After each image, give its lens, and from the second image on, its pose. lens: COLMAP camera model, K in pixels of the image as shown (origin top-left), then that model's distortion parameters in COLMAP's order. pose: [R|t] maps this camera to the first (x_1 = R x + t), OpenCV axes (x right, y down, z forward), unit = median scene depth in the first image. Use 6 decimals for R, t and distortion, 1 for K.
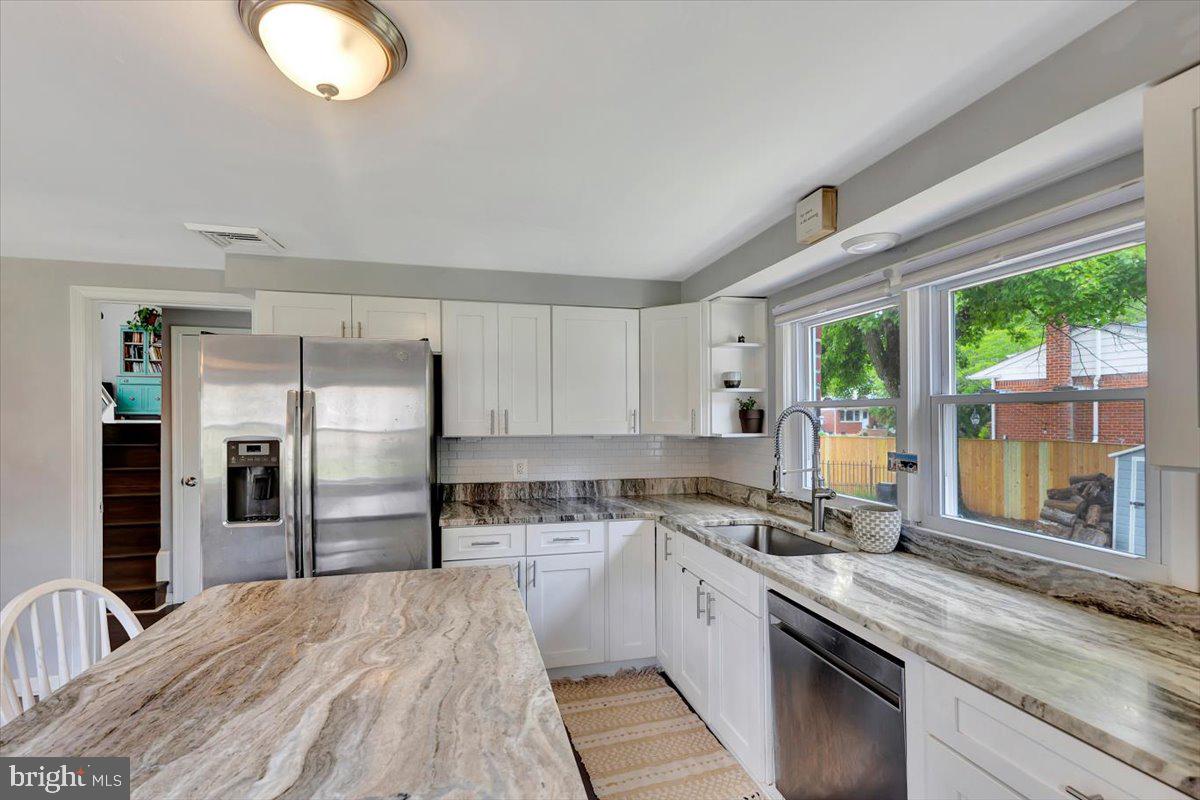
lens RADIAL K [[535.5, 0, 600.0], [0, 535.5, 400.0], [0, 0, 1]] dist [0.000810, 0.000106]
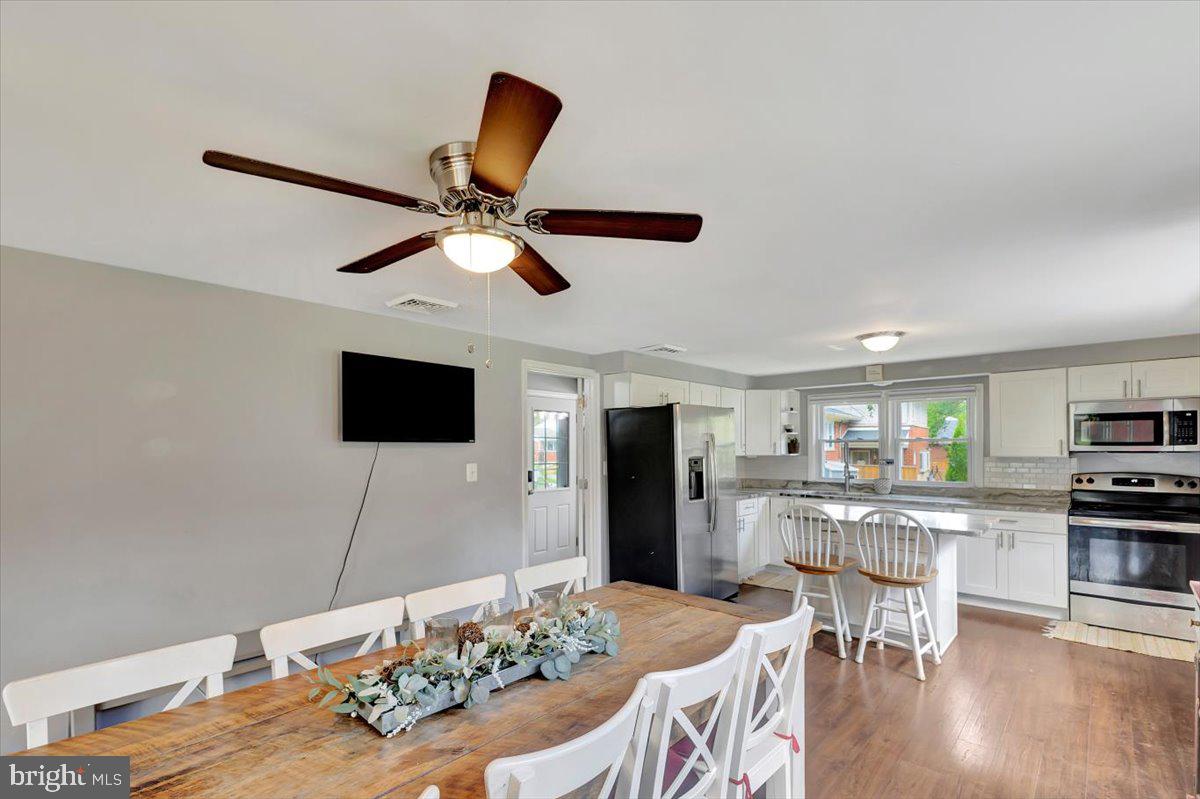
lens RADIAL K [[528.0, 0, 603.3], [0, 528.0, 445.2], [0, 0, 1]] dist [0.001654, 0.000119]
pose [[0.814085, -0.001033, 0.580745, -1.544319], [-0.012462, 0.999737, 0.019247, -0.002467], [-0.580612, -0.022905, 0.813858, -0.255195]]
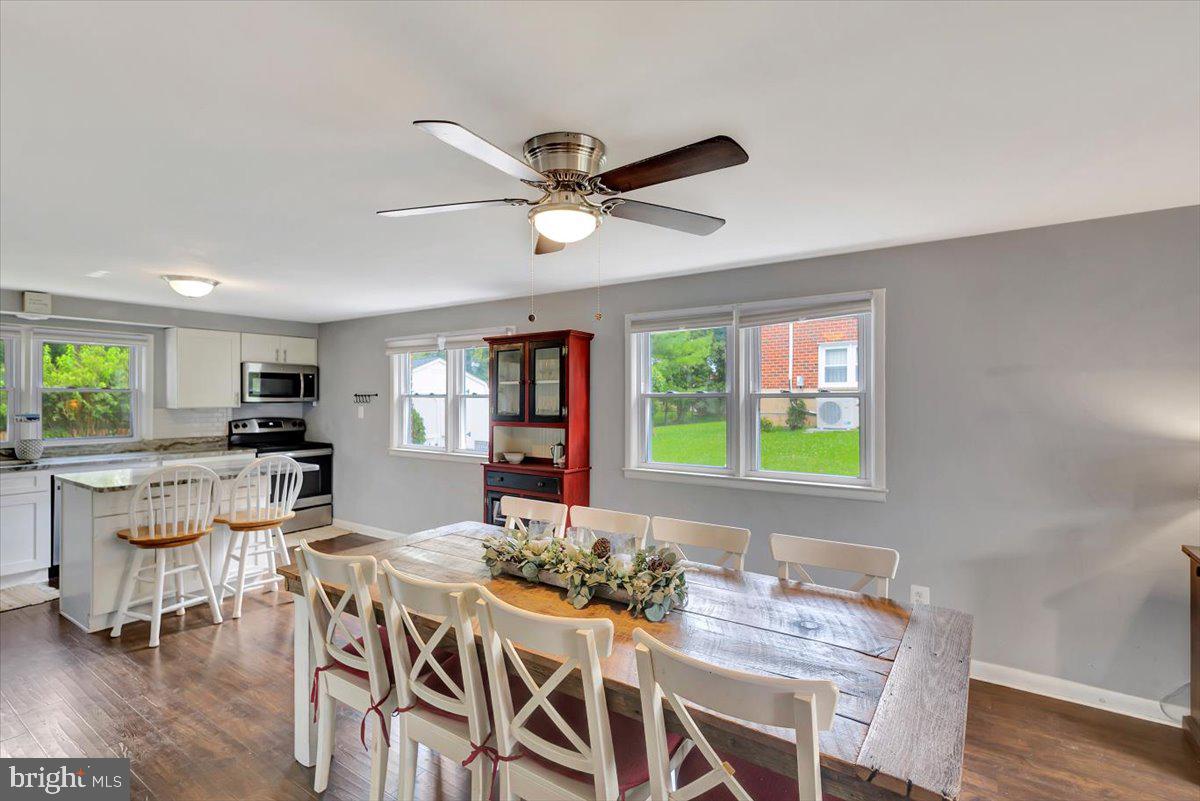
lens RADIAL K [[535.5, 0, 600.0], [0, 535.5, 400.5], [0, 0, 1]] dist [0.000810, 0.000106]
pose [[-0.675892, -0.005050, 0.736984, -1.796206], [-0.019438, 0.999751, -0.010976, 0.018203], [-0.736745, -0.021745, -0.675821, 0.542203]]
